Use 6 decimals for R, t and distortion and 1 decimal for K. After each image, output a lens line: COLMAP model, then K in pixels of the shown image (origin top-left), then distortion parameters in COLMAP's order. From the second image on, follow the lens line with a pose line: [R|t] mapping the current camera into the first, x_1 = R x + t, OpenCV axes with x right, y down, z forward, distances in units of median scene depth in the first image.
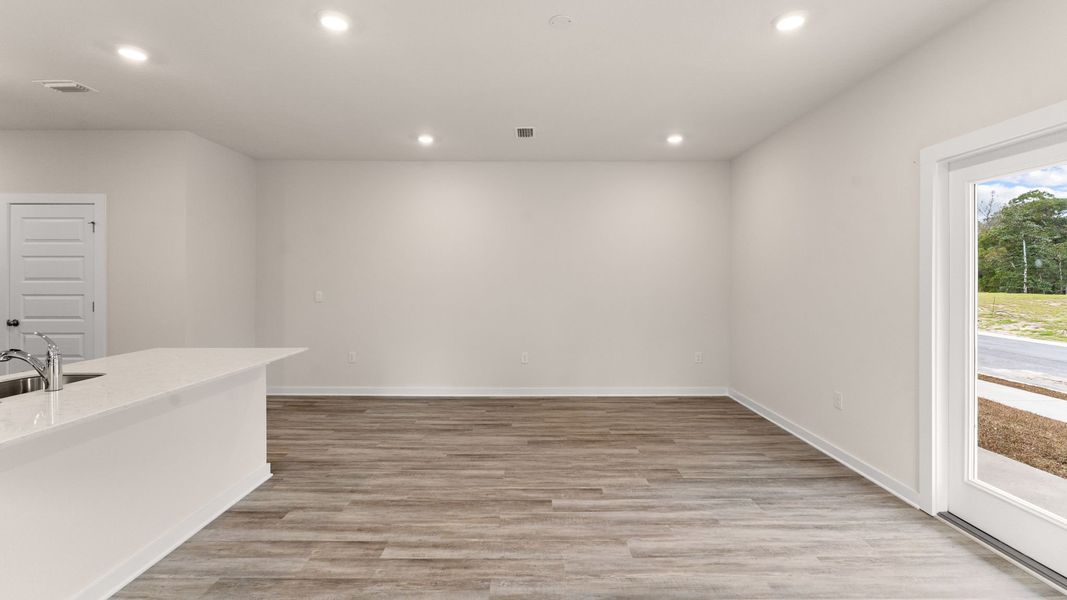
lens RADIAL K [[461.2, 0, 534.5], [0, 461.2, 282.0], [0, 0, 1]] dist [-0.001757, -0.000227]
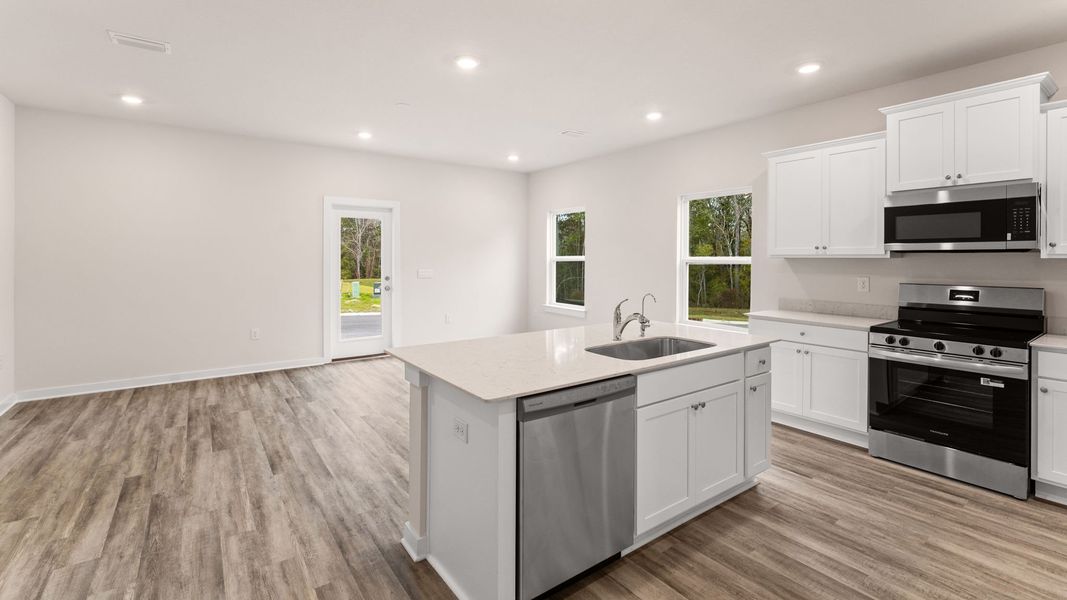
lens RADIAL K [[458.8, 0, 532.1], [0, 458.8, 253.8], [0, 0, 1]] dist [-0.000488, -0.000018]
pose [[-0.586315, 0.002723, 0.810078, -1.473522], [-0.001919, 0.999987, -0.004750, -0.011665], [-0.810081, -0.004340, -0.586302, 1.475943]]
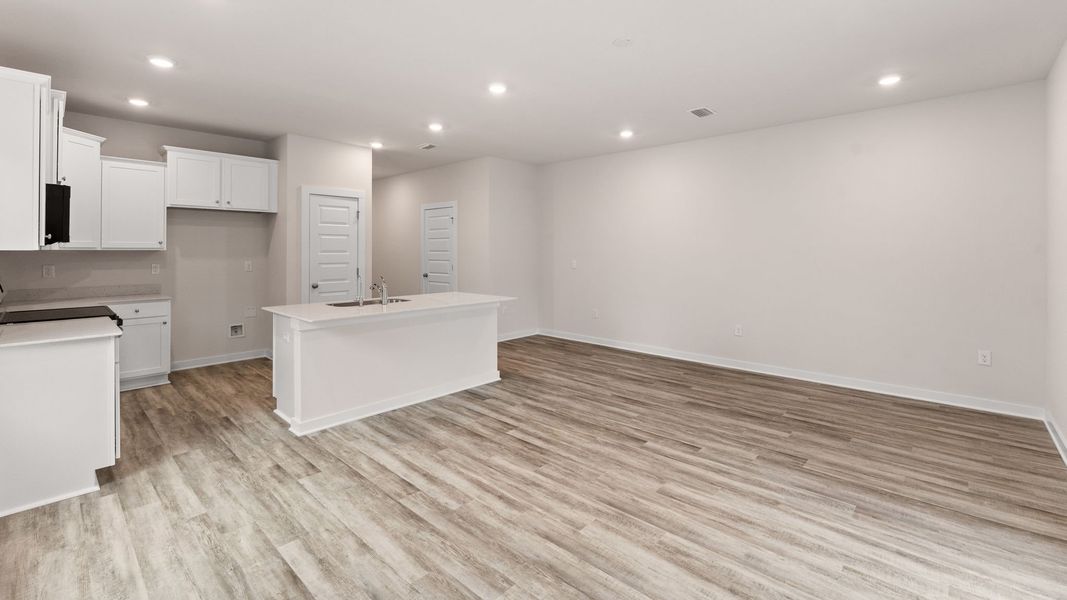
lens RADIAL K [[458.8, 0, 532.1], [0, 458.8, 253.8], [0, 0, 1]] dist [-0.000488, -0.000018]
pose [[0.727895, 0.004943, -0.685671, 0.655733], [-0.002817, 0.999987, 0.004218, -0.007109], [0.685683, -0.001139, 0.727900, -0.050459]]
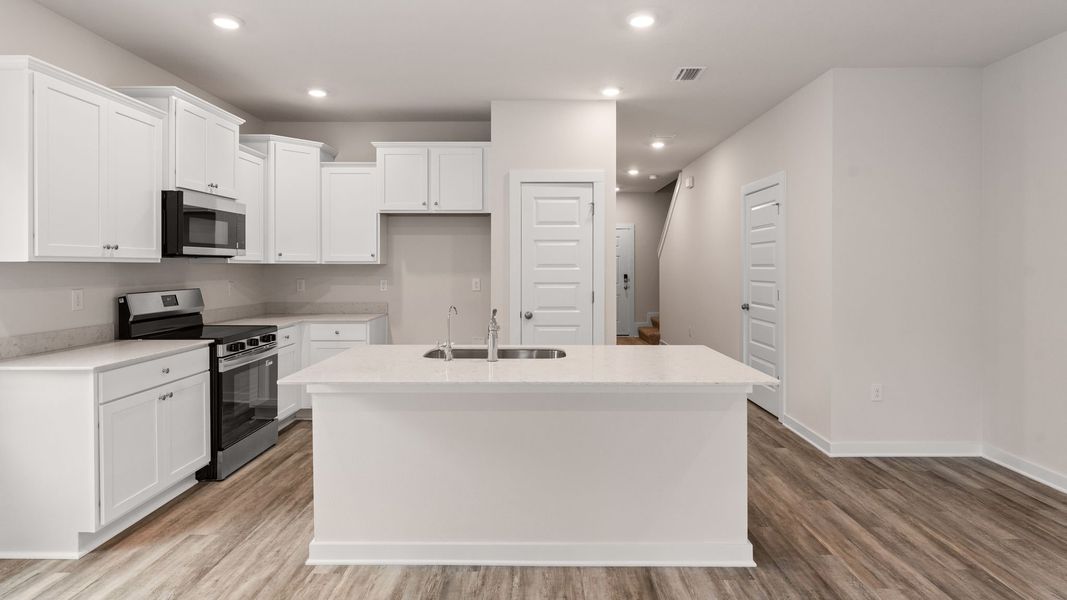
lens RADIAL K [[560.2, 0, 531.9], [0, 560.2, 272.1], [0, 0, 1]] dist [-0.002707, -0.001279]
pose [[-0.011610, 0.009361, -0.999889, 0.261636], [-0.003606, 0.999949, 0.009404, -0.001894], [0.999926, 0.003715, -0.011575, 0.818151]]
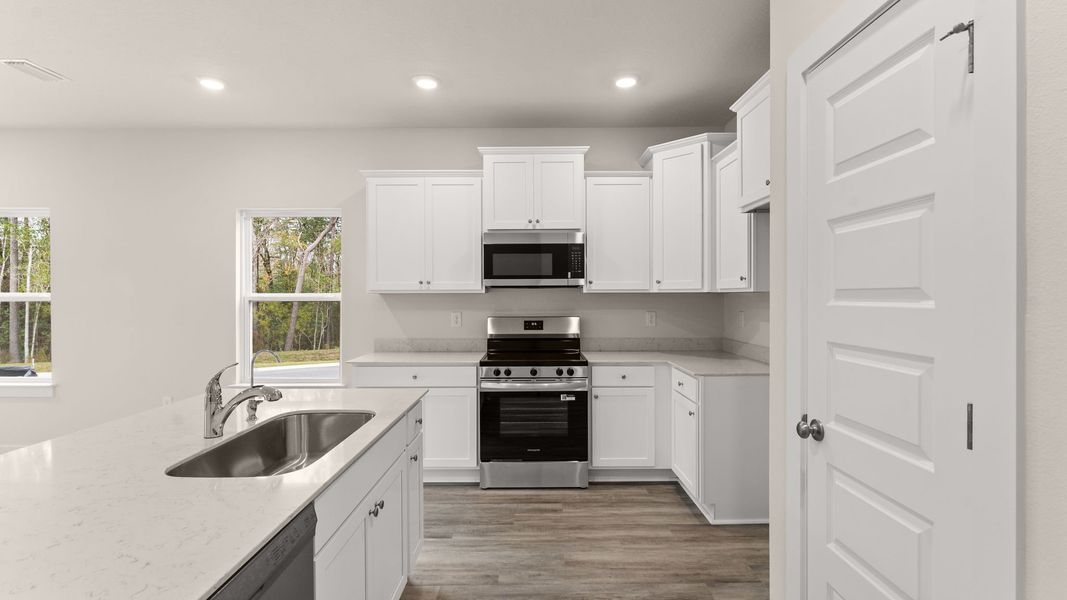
lens RADIAL K [[488.7, 0, 529.7], [0, 488.7, 298.1], [0, 0, 1]] dist [-0.001653, -0.000164]
pose [[-0.999997, 0.001158, 0.002022, -1.157257], [0.001177, 0.999955, 0.009374, -0.006807], [-0.002011, 0.009377, -0.999954, 1.340375]]
